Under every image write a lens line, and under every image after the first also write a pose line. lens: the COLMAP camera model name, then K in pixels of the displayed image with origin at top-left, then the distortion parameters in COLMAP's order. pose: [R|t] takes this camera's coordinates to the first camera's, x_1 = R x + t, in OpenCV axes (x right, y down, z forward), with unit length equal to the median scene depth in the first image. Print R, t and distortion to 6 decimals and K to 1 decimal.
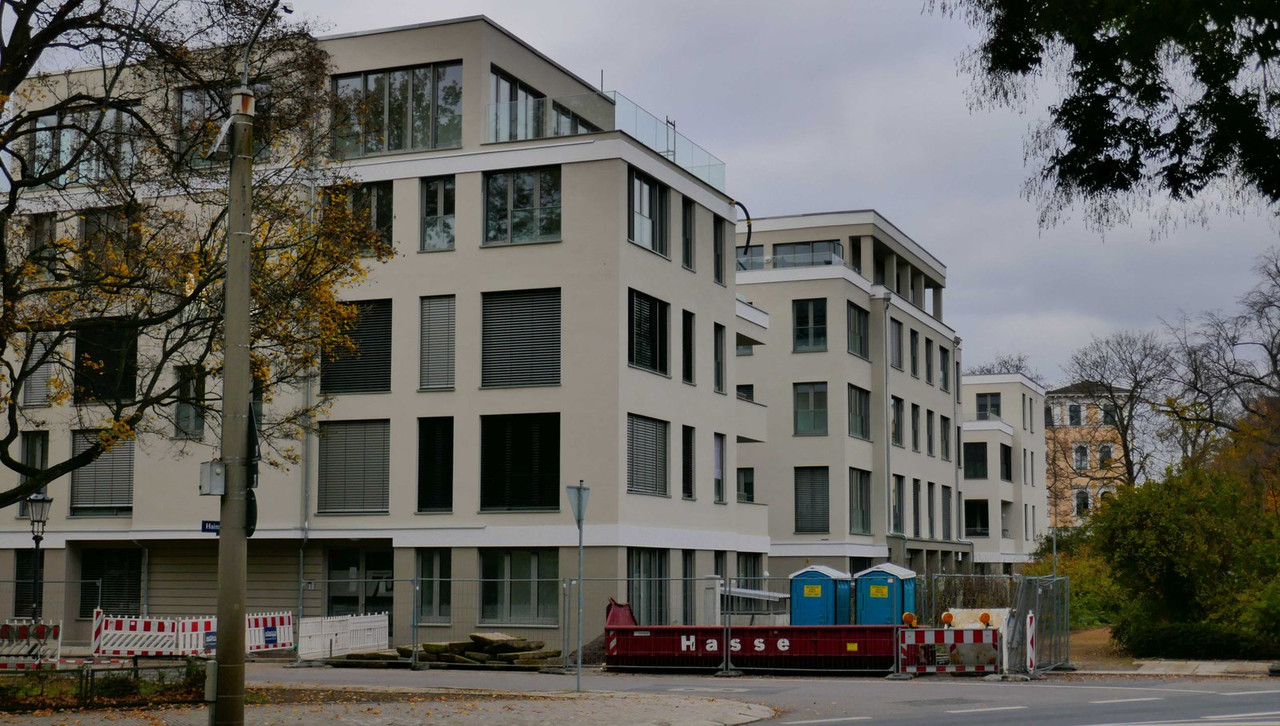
lens RADIAL K [[1745.3, 0, 640.0], [0, 1745.3, 363.0], [0, 0, 1]] dist [-0.017434, -0.098518]
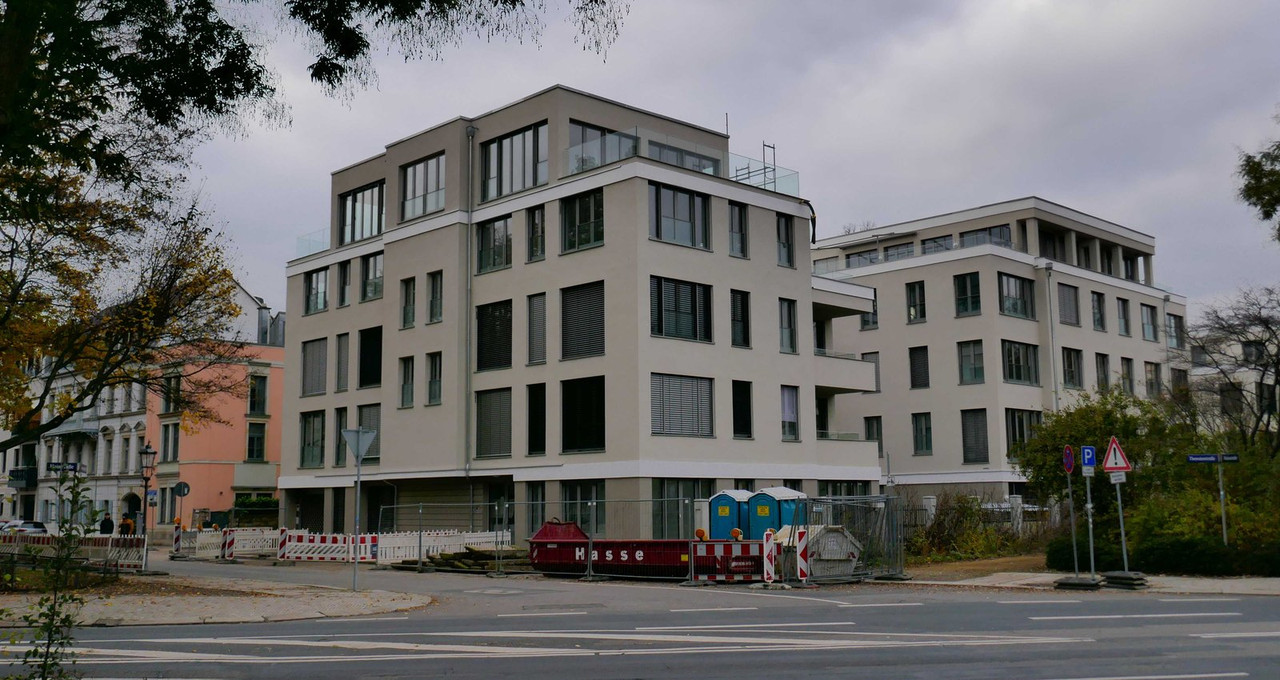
lens RADIAL K [[1218.7, 0, 639.6], [0, 1218.7, 313.7], [0, 0, 1]] dist [-0.041269, 0.003815]
pose [[0.909872, -0.075270, -0.408004, 0.343959], [0.061530, 0.997011, -0.046716, 0.025777], [0.410301, 0.017401, 0.911784, 0.174684]]
